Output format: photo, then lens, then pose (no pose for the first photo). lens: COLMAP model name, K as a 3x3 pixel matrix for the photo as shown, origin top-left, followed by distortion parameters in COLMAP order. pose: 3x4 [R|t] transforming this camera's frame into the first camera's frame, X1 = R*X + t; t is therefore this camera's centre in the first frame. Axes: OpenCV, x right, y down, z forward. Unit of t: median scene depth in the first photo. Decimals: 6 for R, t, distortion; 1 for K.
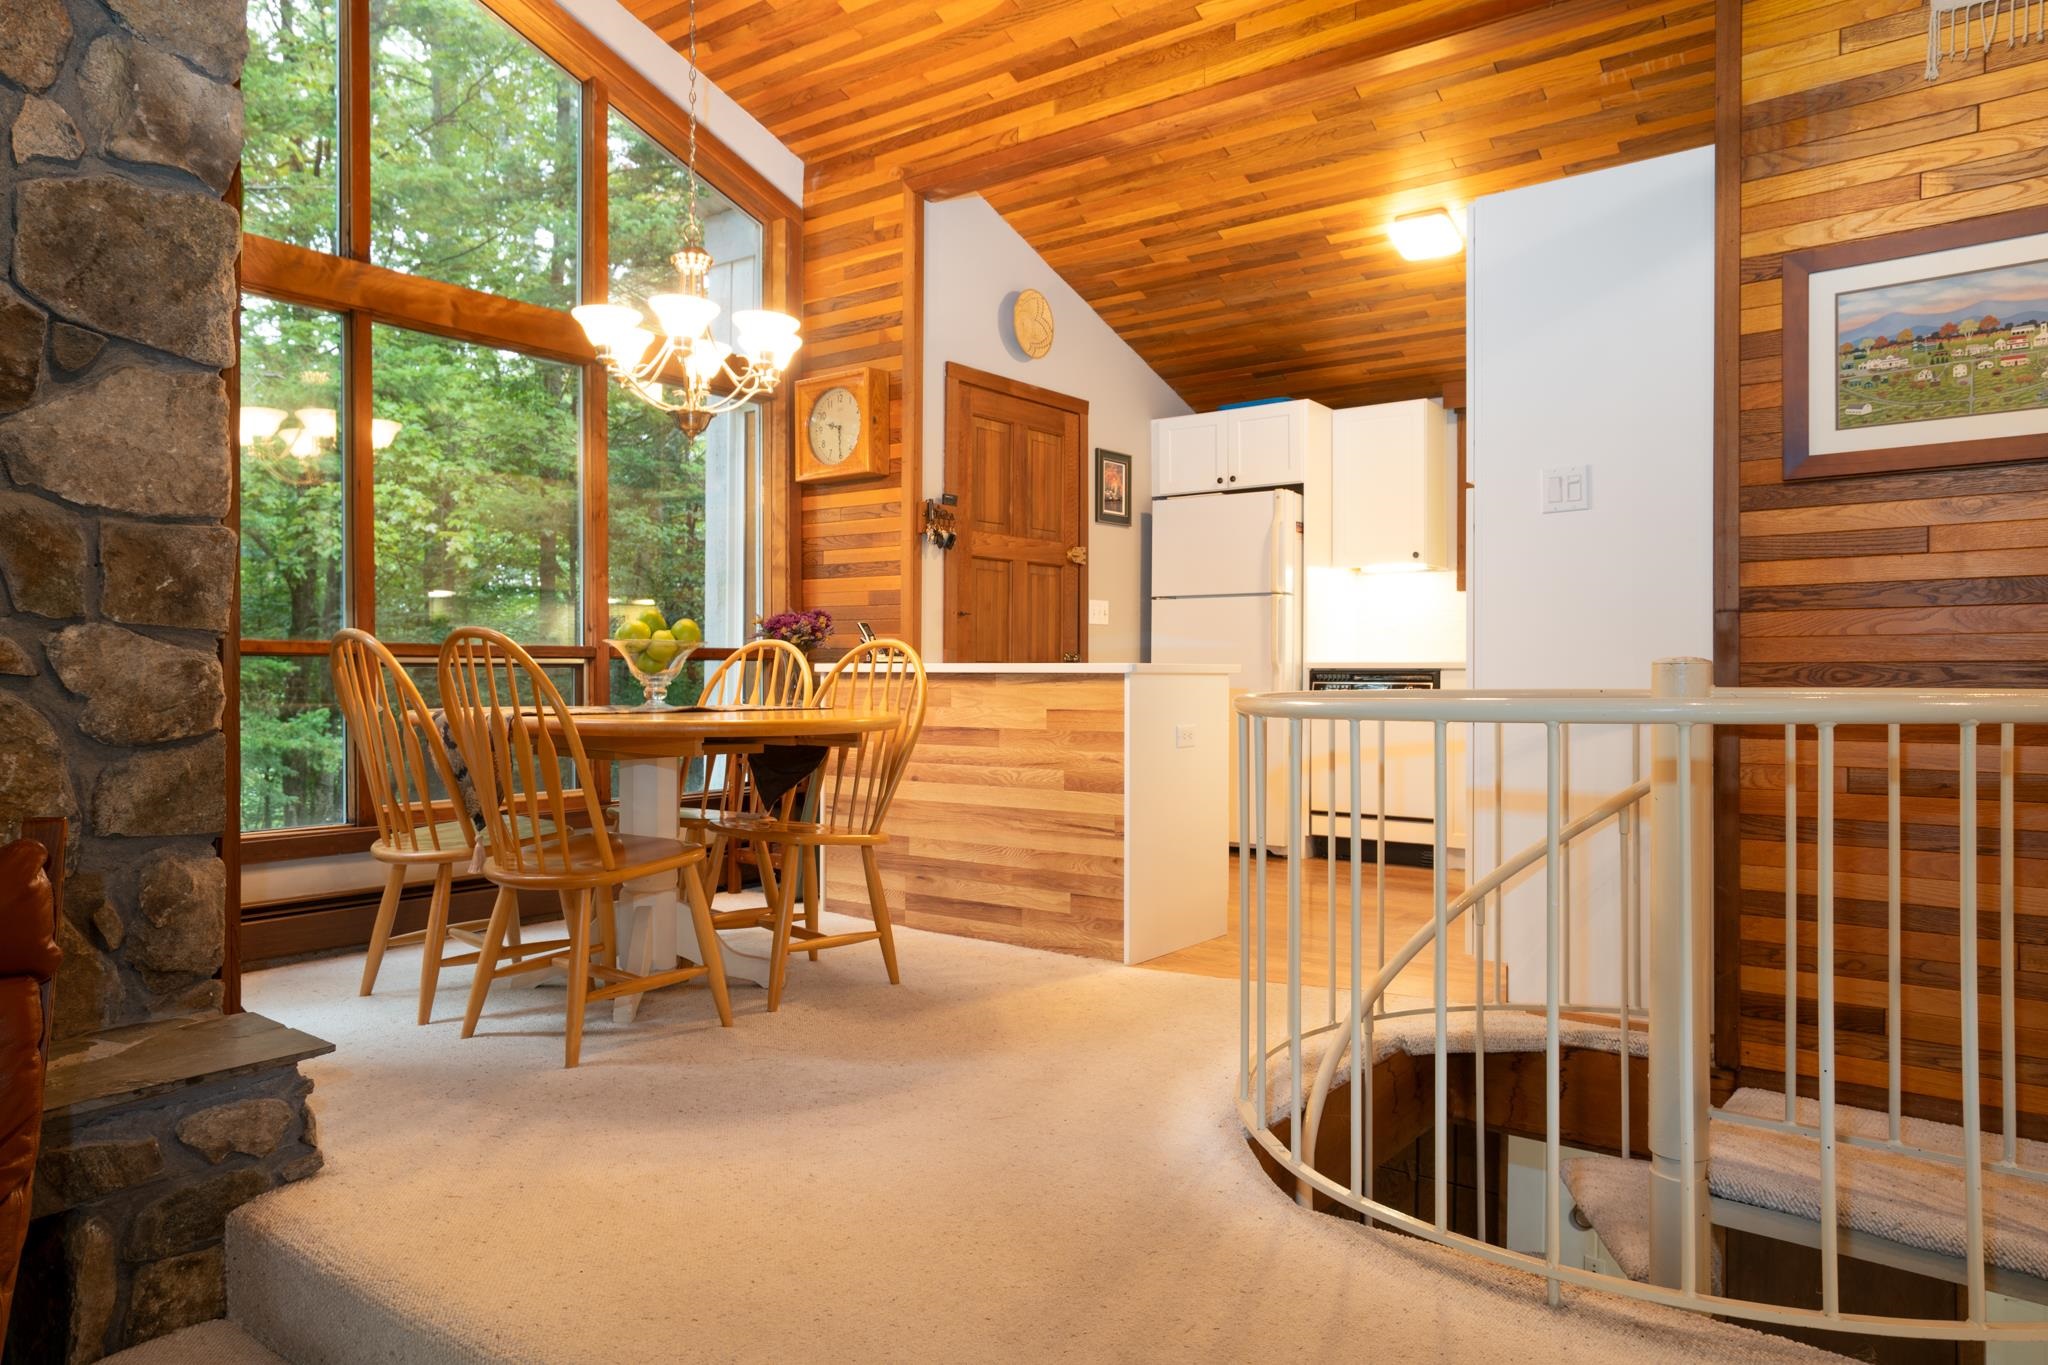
lens RADIAL K [[1331.4, 0, 1024.0], [0, 1331.4, 682.5], [0, 0, 1]] dist [-0.031980, 0.058359]
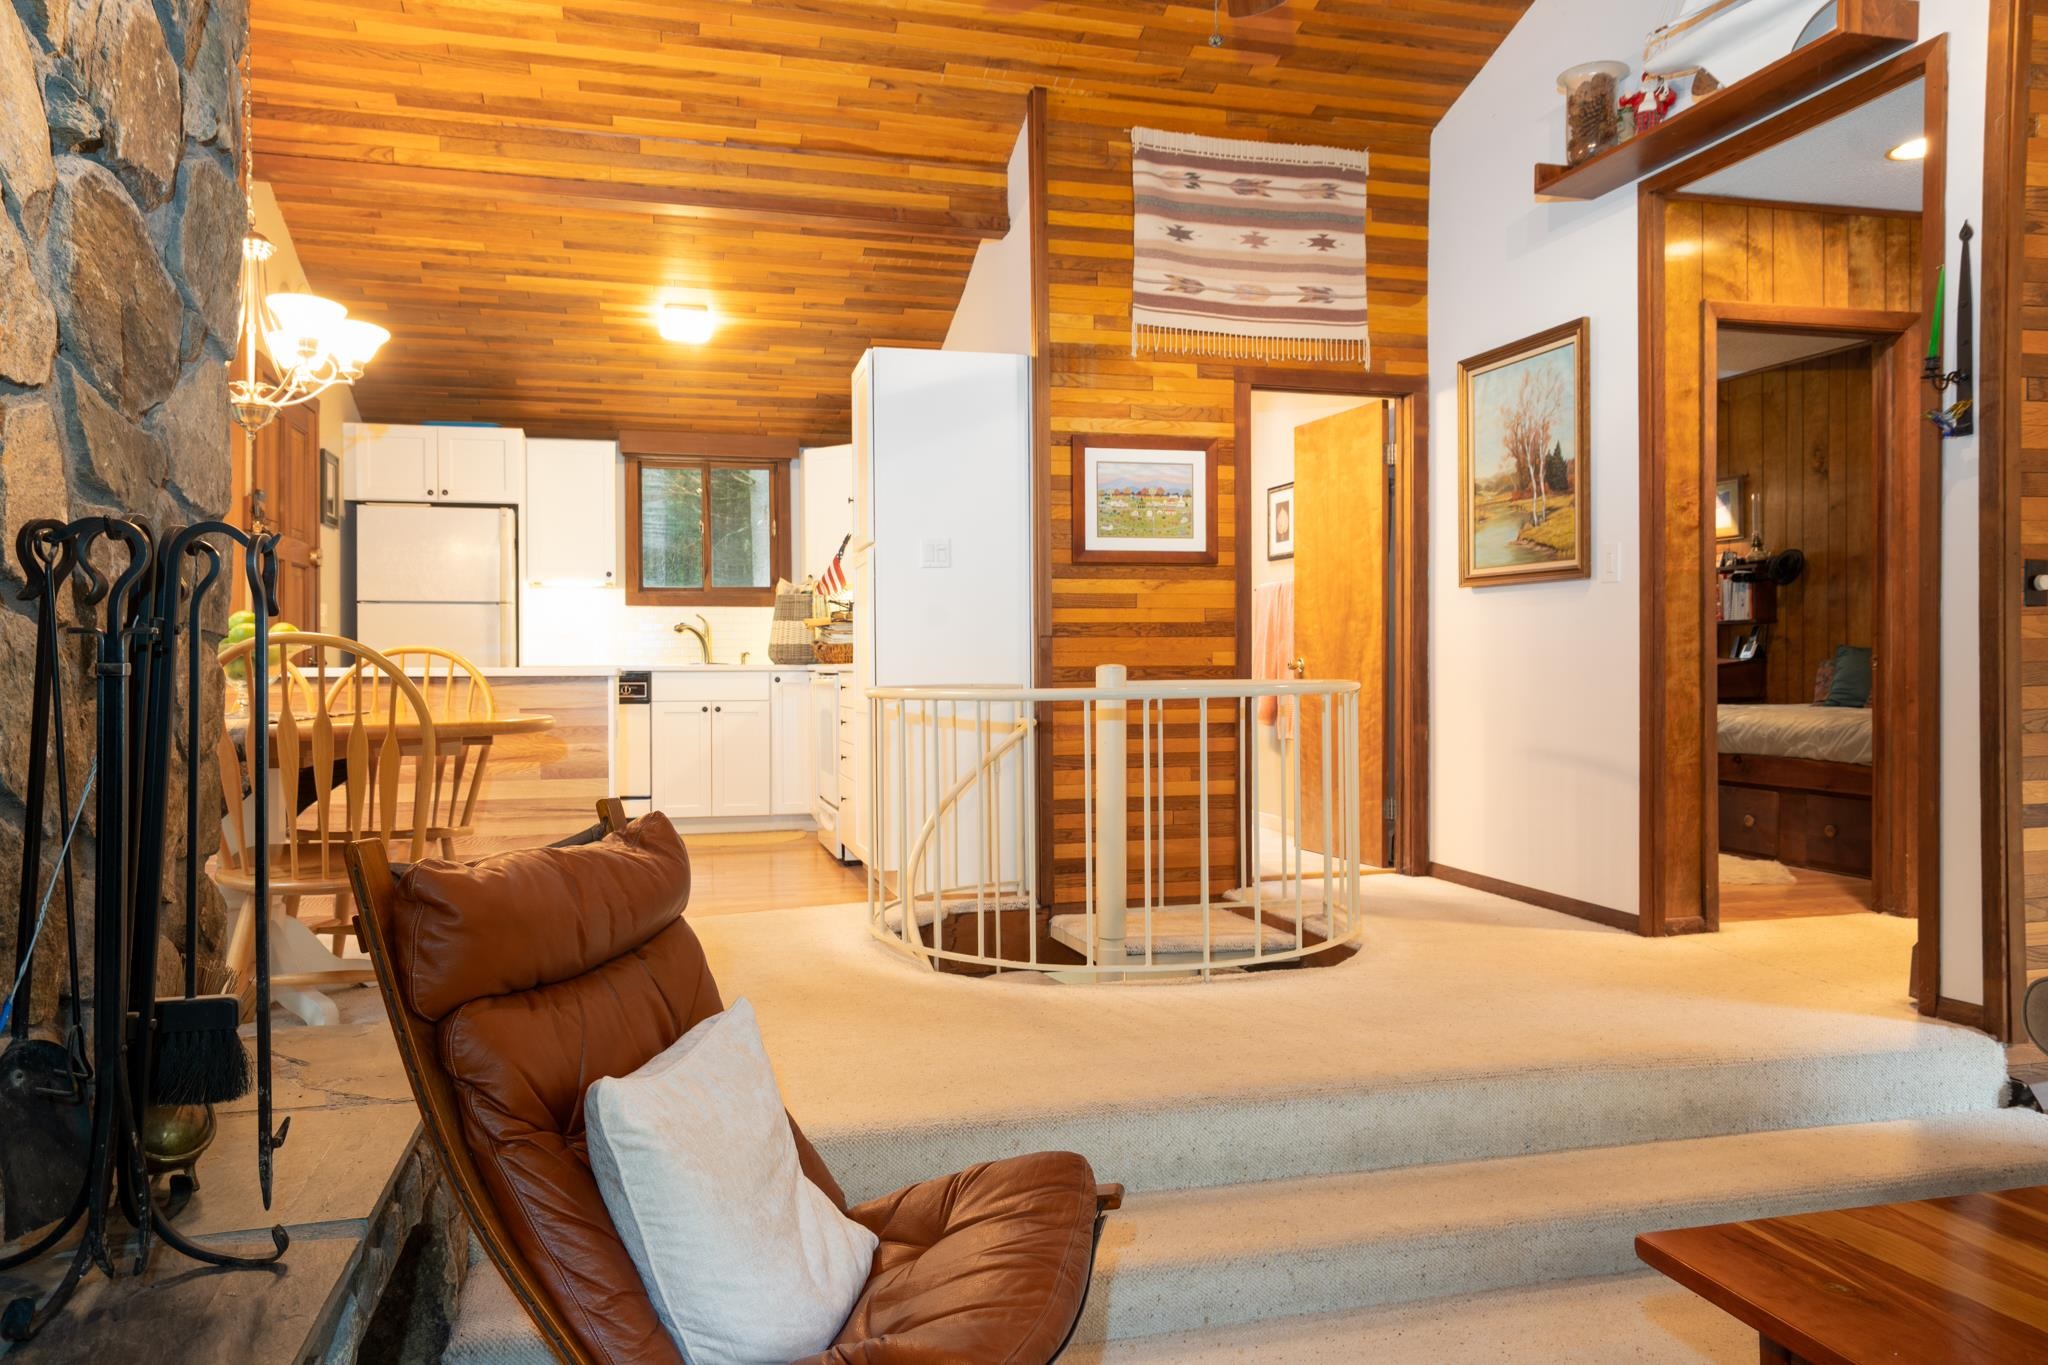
lens RADIAL K [[1331.4, 0, 1024.0], [0, 1331.4, 682.5], [0, 0, 1]] dist [-0.031980, 0.058359]
pose [[0.618489, -0.010784, 0.785720, -0.465302], [0.011533, 0.999923, 0.004646, -0.001748], [-0.785709, 0.006188, 0.618565, -0.017876]]
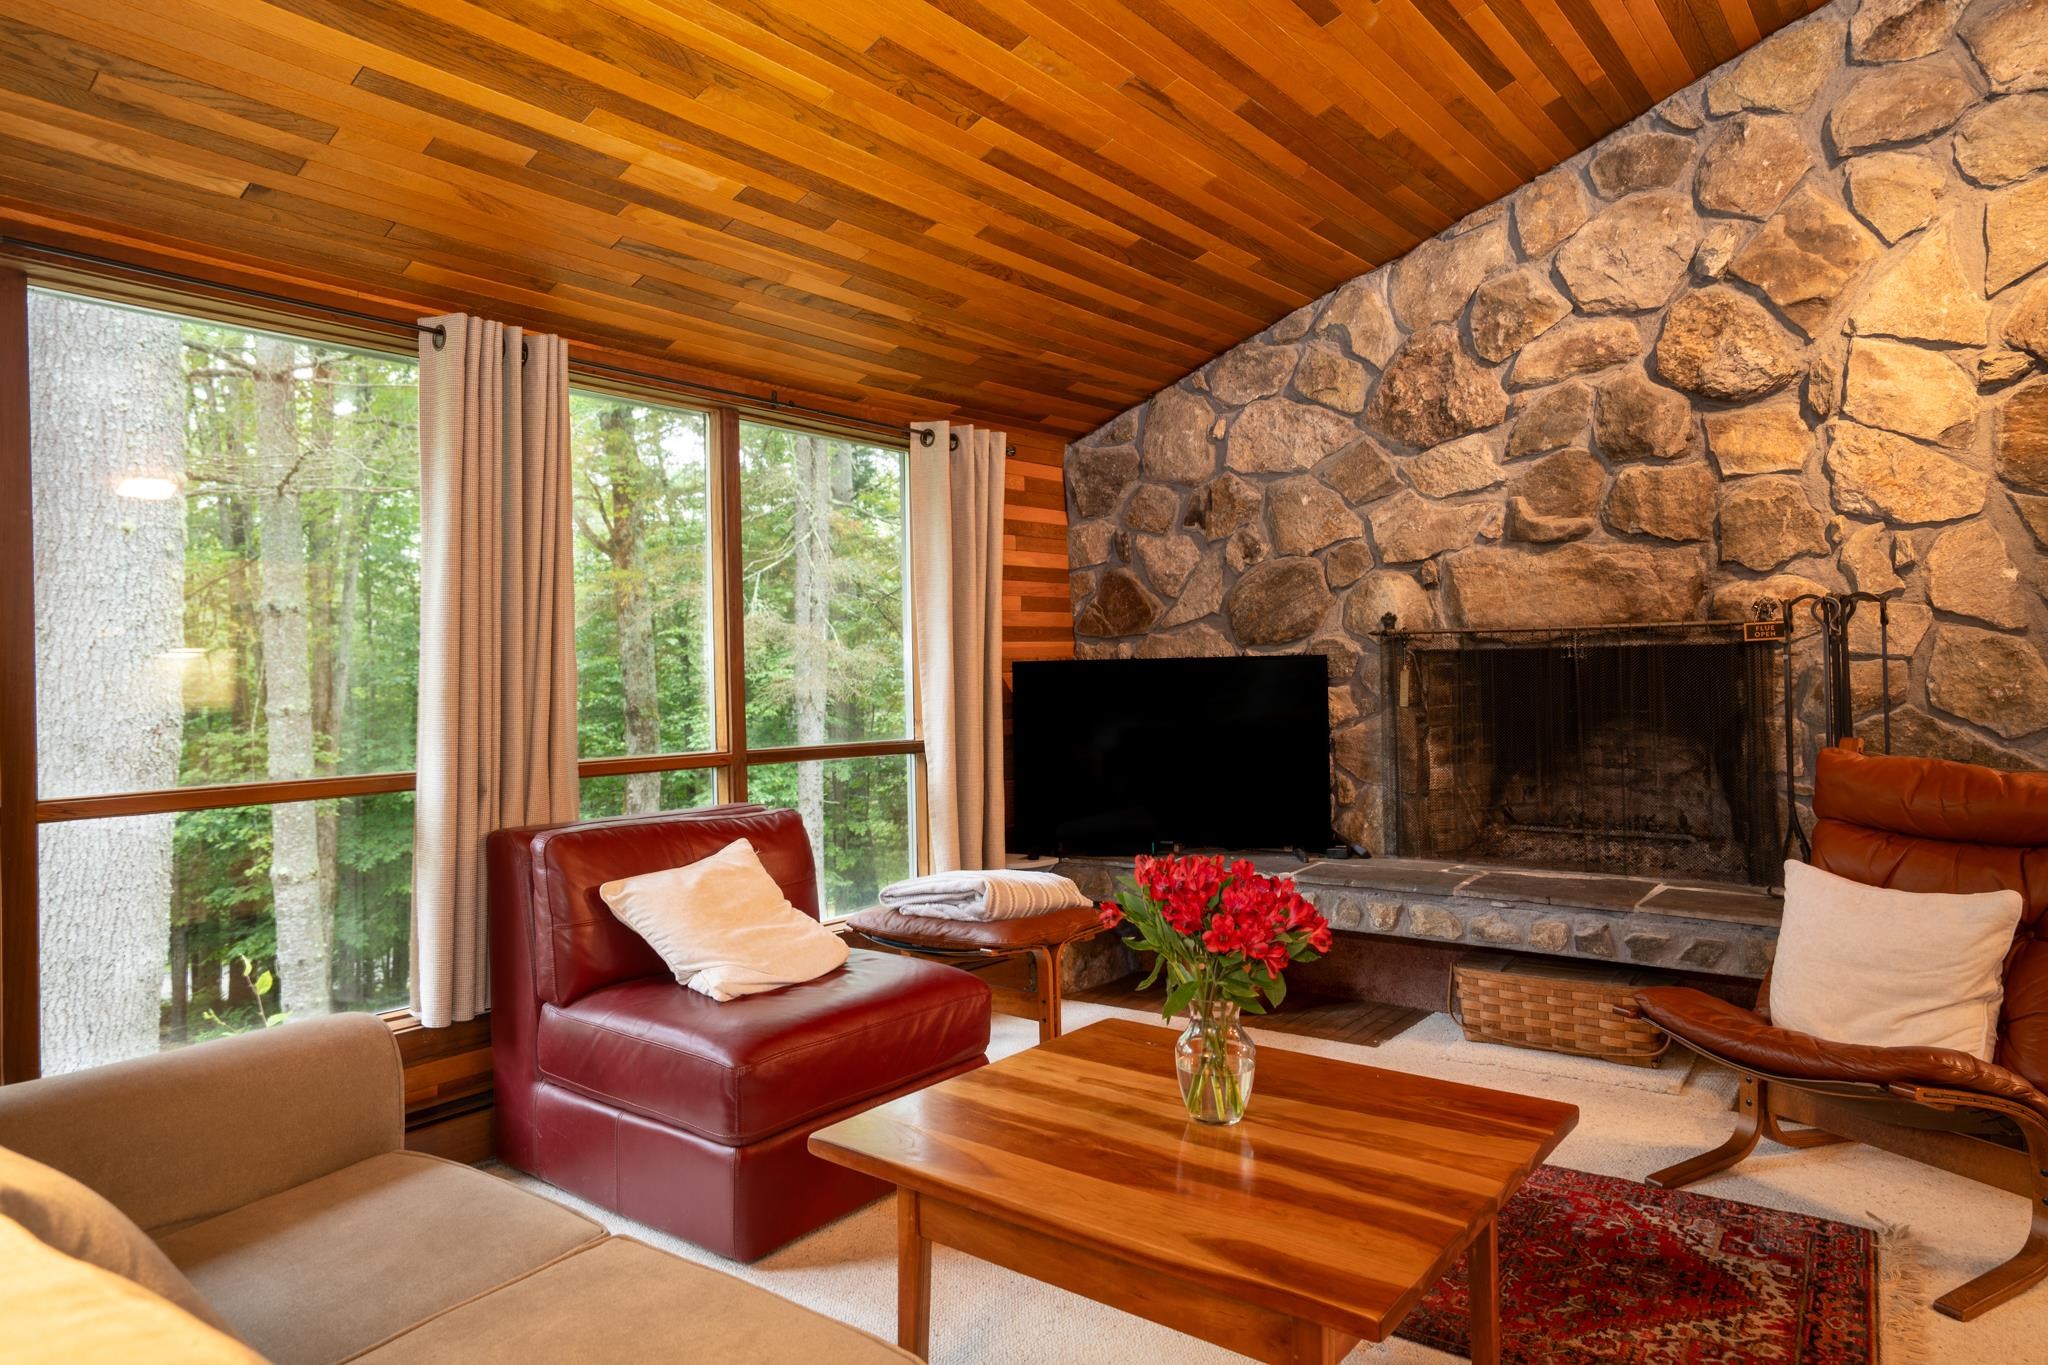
lens RADIAL K [[1253.0, 0, 1021.0], [0, 1253.0, 655.7], [0, 0, 1]] dist [-0.028023, 0.042083]
pose [[-0.013894, -0.015332, -0.999786, 0.237620], [0.010482, 0.999825, -0.015479, -0.000570], [0.999849, -0.010695, -0.013731, -0.091339]]
